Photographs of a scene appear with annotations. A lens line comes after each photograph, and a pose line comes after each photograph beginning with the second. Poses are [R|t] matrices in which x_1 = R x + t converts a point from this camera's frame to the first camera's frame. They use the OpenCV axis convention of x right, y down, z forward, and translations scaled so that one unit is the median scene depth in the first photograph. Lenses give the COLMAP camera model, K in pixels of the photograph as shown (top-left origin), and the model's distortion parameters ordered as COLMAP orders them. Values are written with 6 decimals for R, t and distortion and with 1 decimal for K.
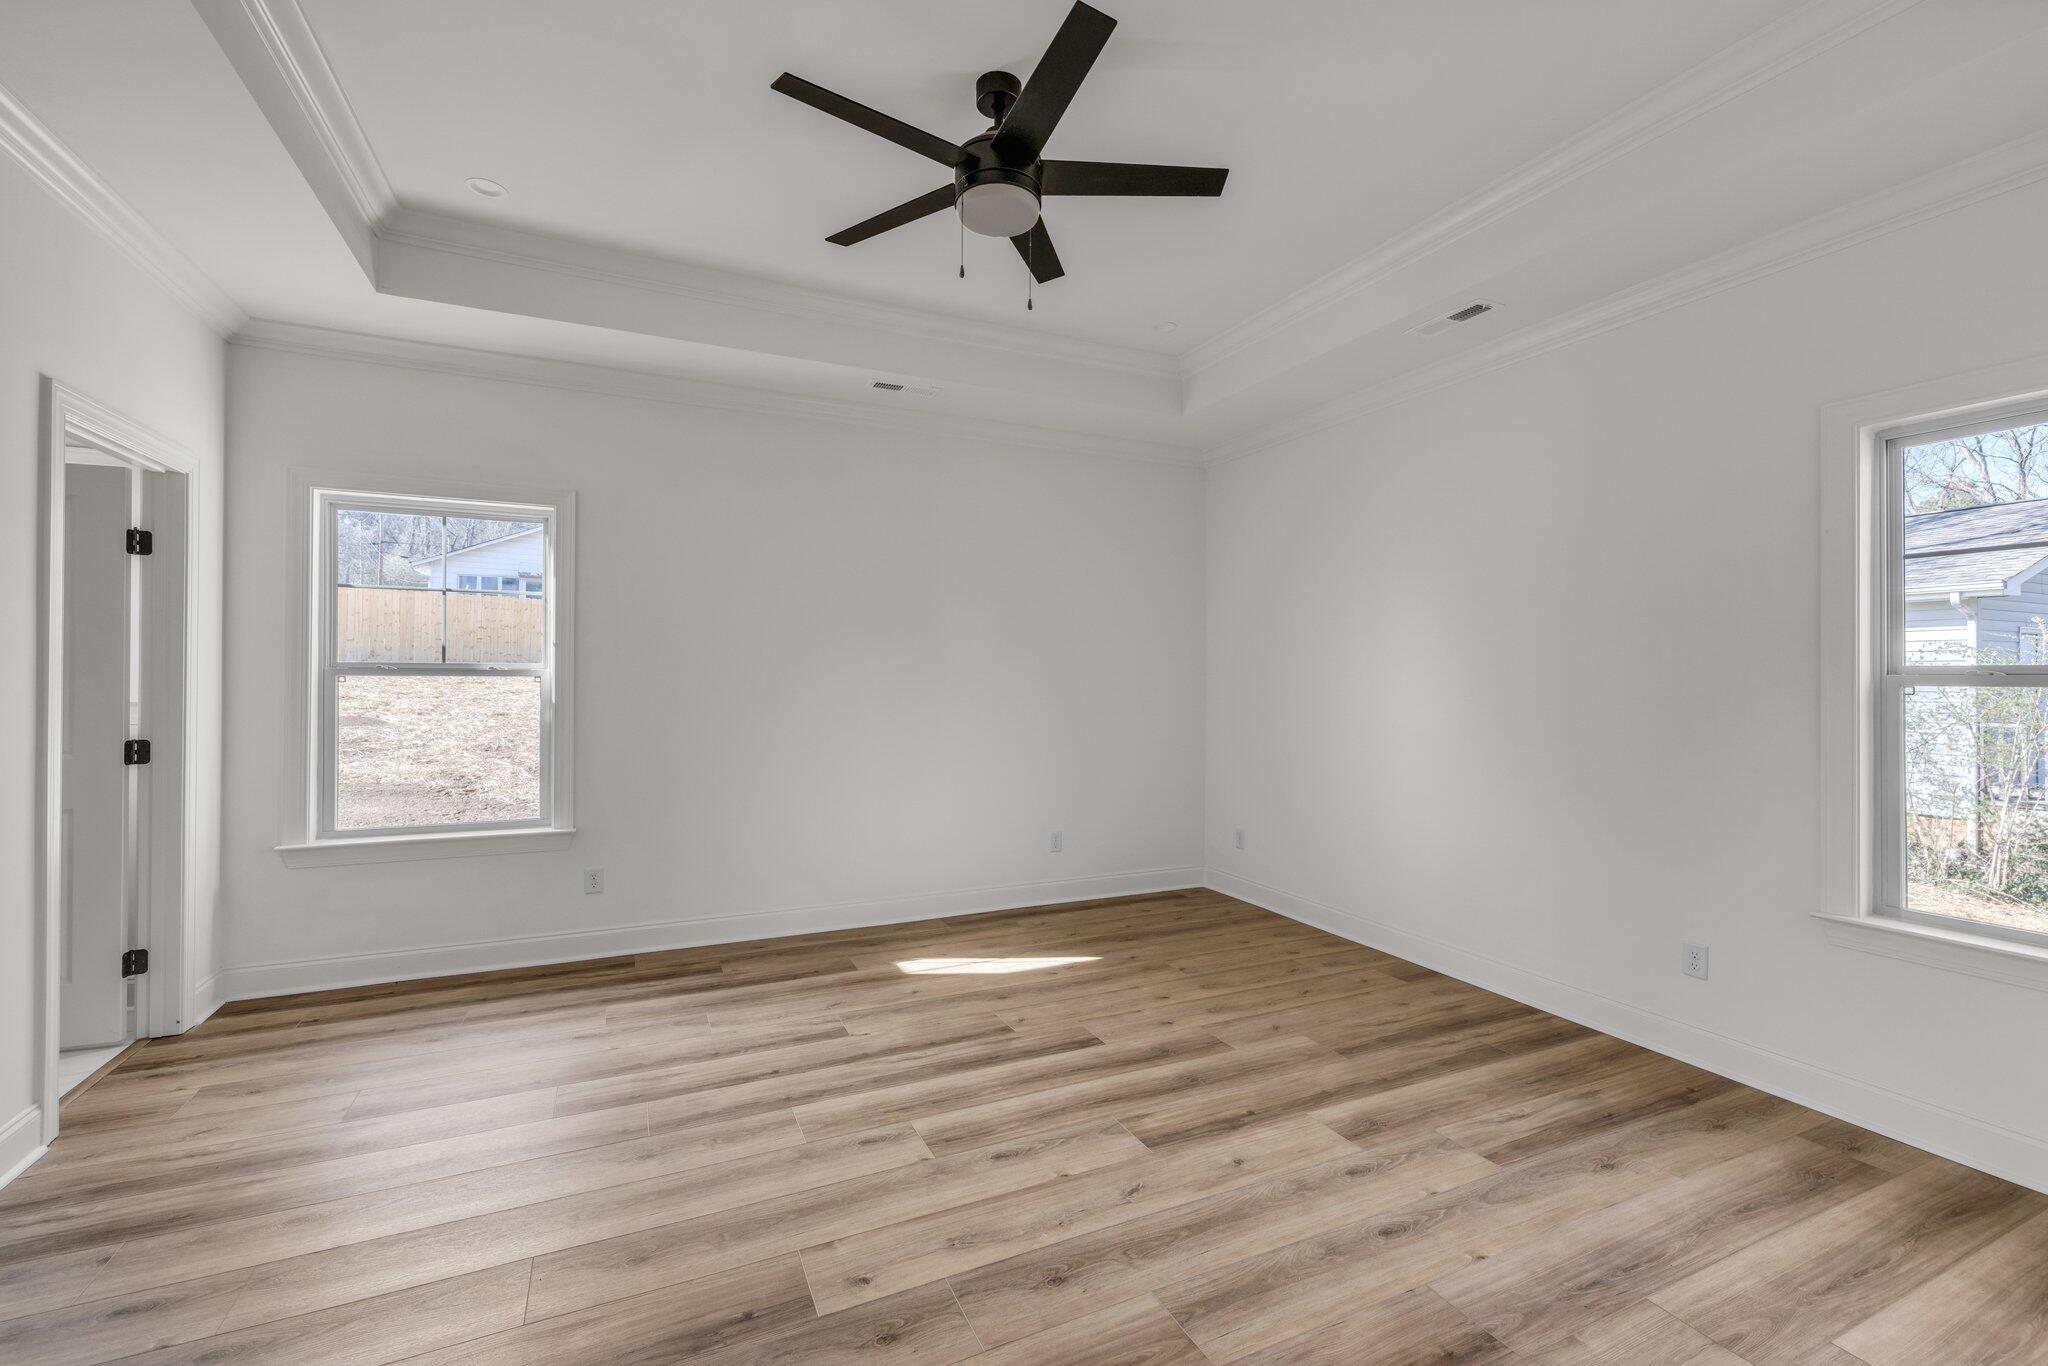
lens RADIAL K [[862.6, 0, 1020.0], [0, 862.6, 681.8], [0, 0, 1]] dist [-0.003910, -0.000285]
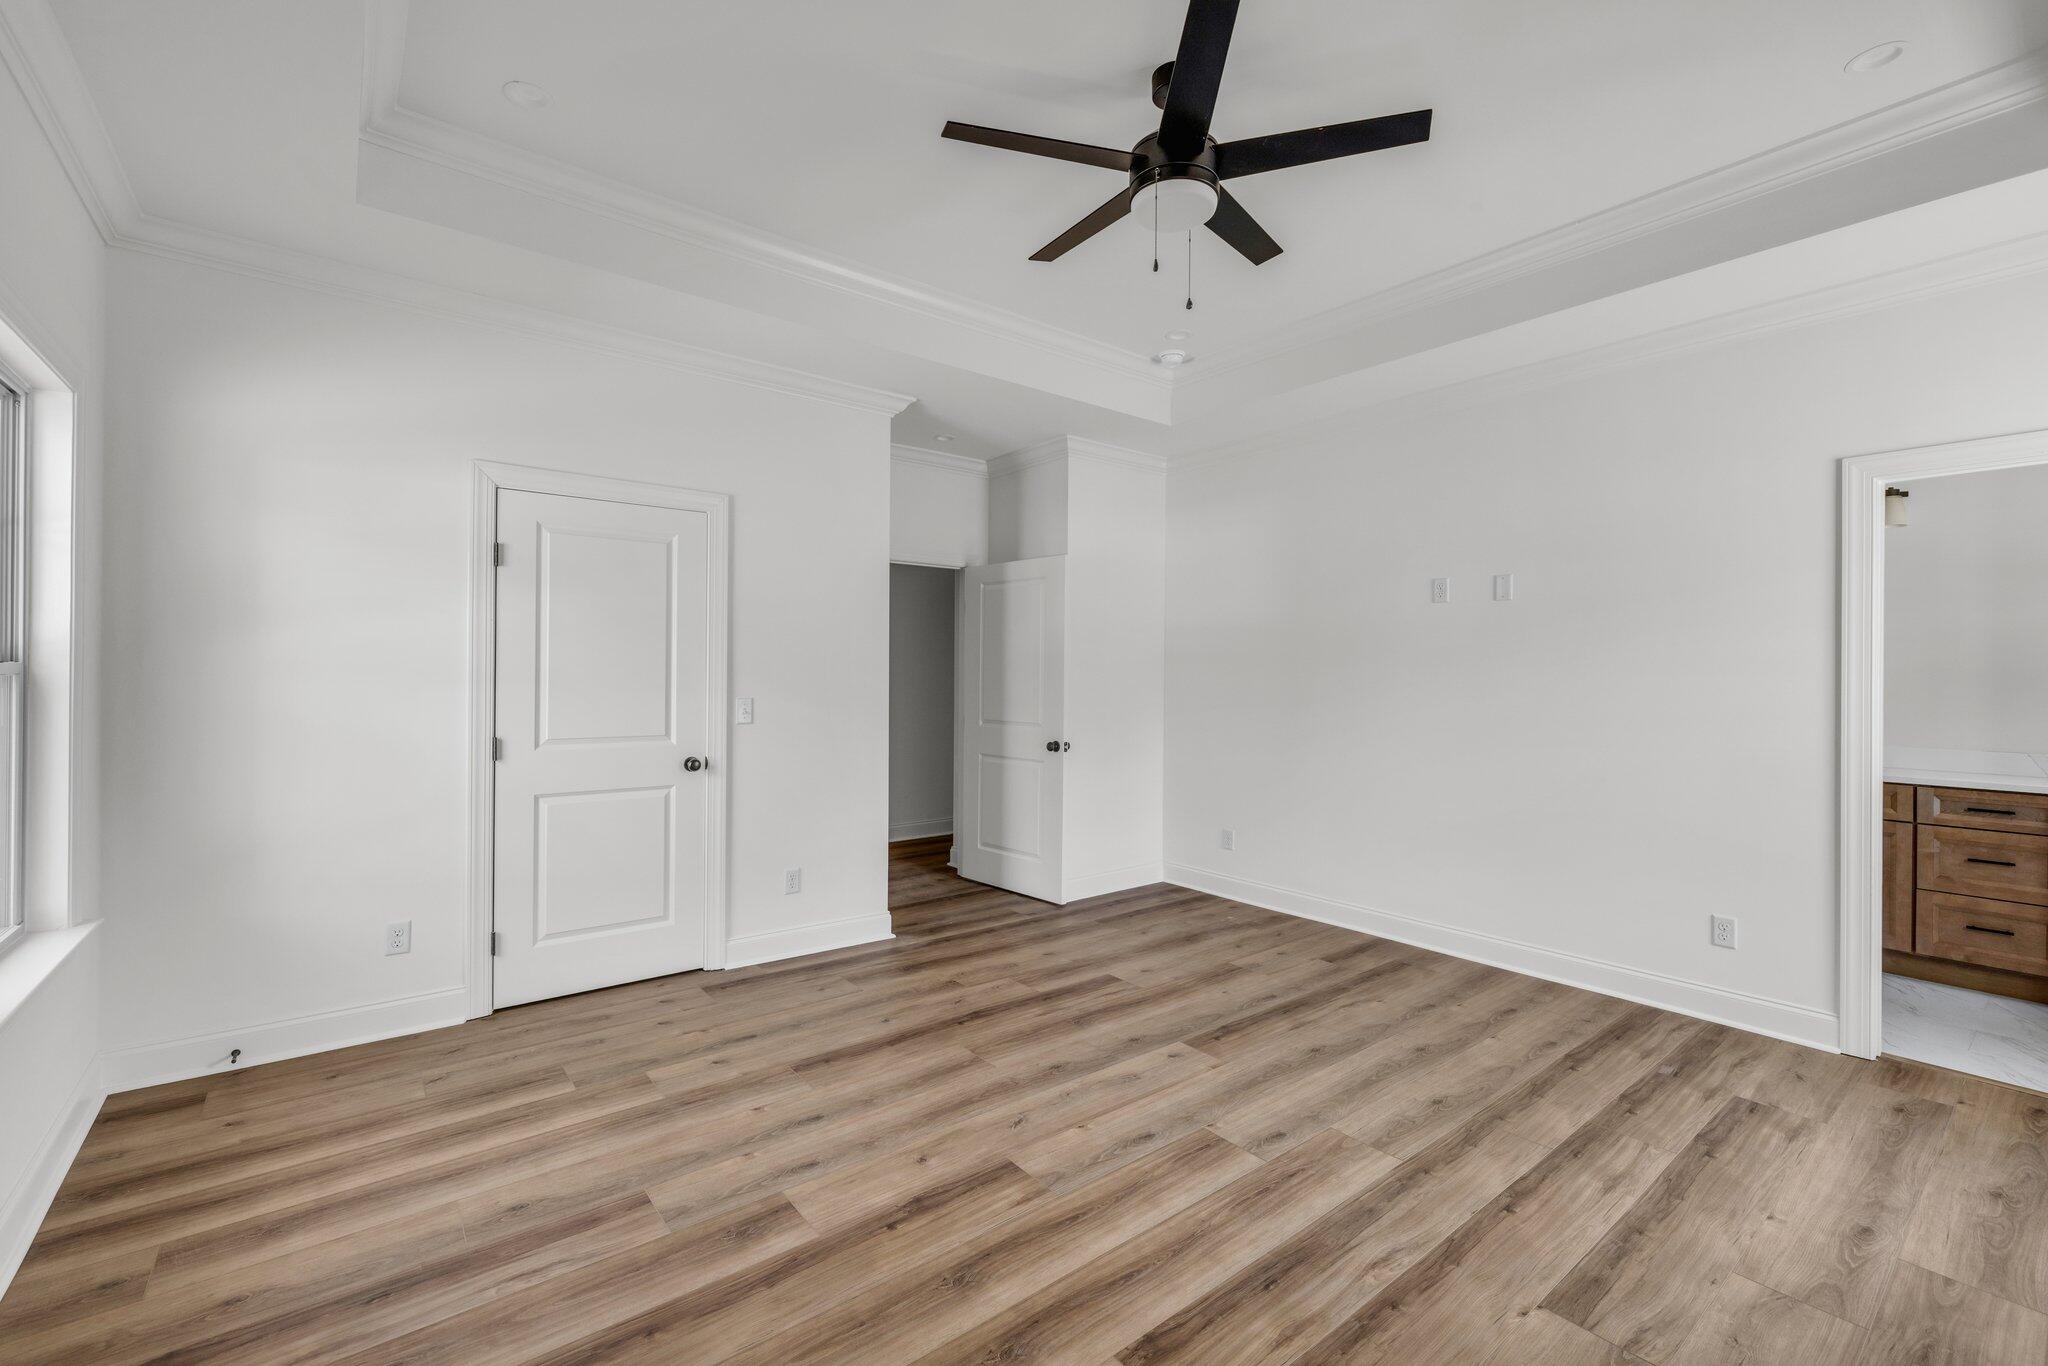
lens RADIAL K [[862.6, 0, 1019.5], [0, 862.6, 671.0], [0, 0, 1]] dist [-0.003910, -0.000285]
pose [[-0.972800, -0.014570, -0.231188, 0.366920], [-0.014664, 0.999892, -0.001312, -0.012424], [0.231182, 0.002114, -0.972908, 1.916665]]
